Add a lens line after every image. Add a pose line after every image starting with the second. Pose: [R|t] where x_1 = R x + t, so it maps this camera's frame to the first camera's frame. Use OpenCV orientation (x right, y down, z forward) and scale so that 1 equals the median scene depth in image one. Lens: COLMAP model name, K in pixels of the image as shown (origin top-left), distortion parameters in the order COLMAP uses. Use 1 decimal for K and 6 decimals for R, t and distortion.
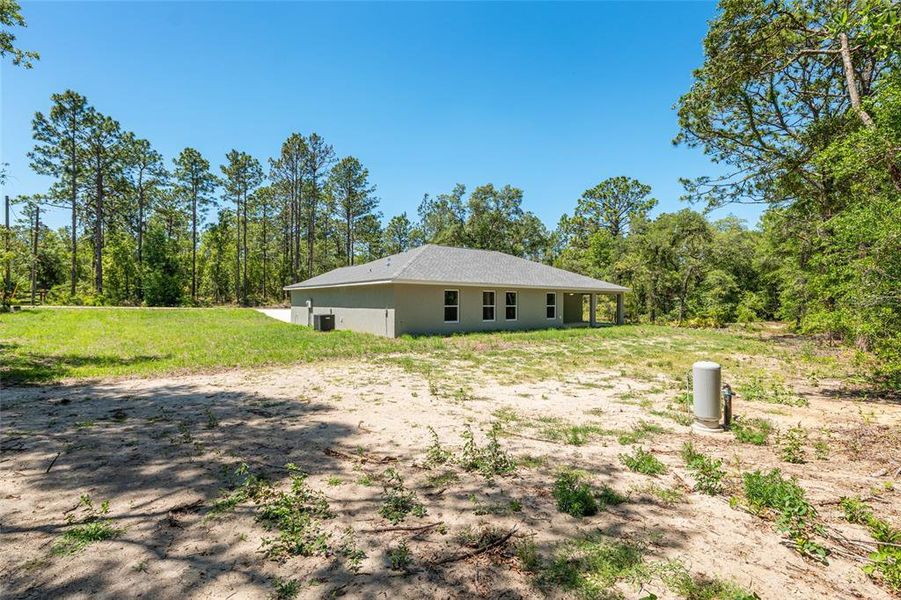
lens RADIAL K [[426.4, 0, 448.6], [0, 426.4, 296.3], [0, 0, 1]] dist [0.008720, -0.005112]
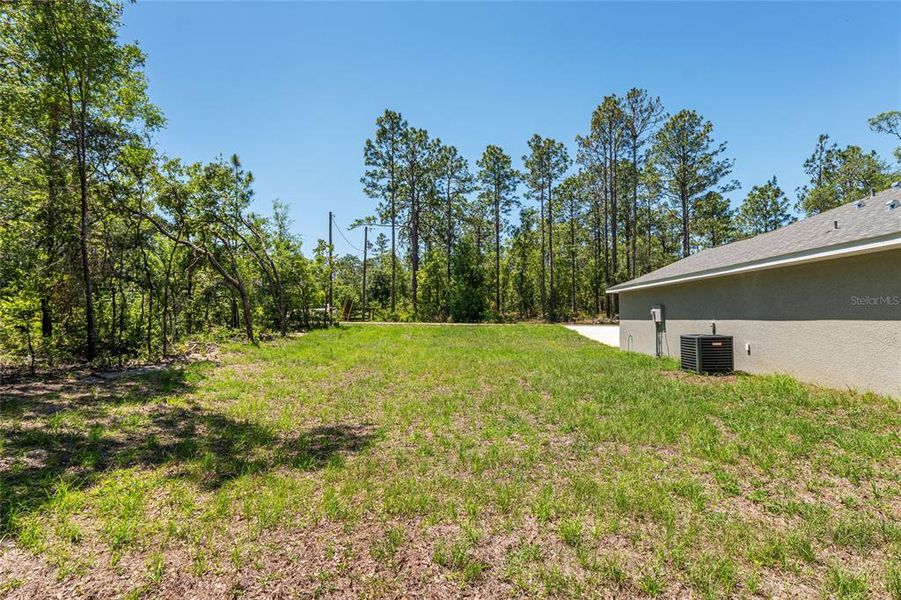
lens RADIAL K [[457.8, 0, 459.7], [0, 457.8, 305.1], [0, 0, 1]] dist [-0.003246, 0.000209]
pose [[0.797213, -0.027226, -0.603084, -0.091894], [0.017199, 0.999601, -0.022391, 0.007288], [0.603453, 0.007478, 0.797363, 0.202703]]
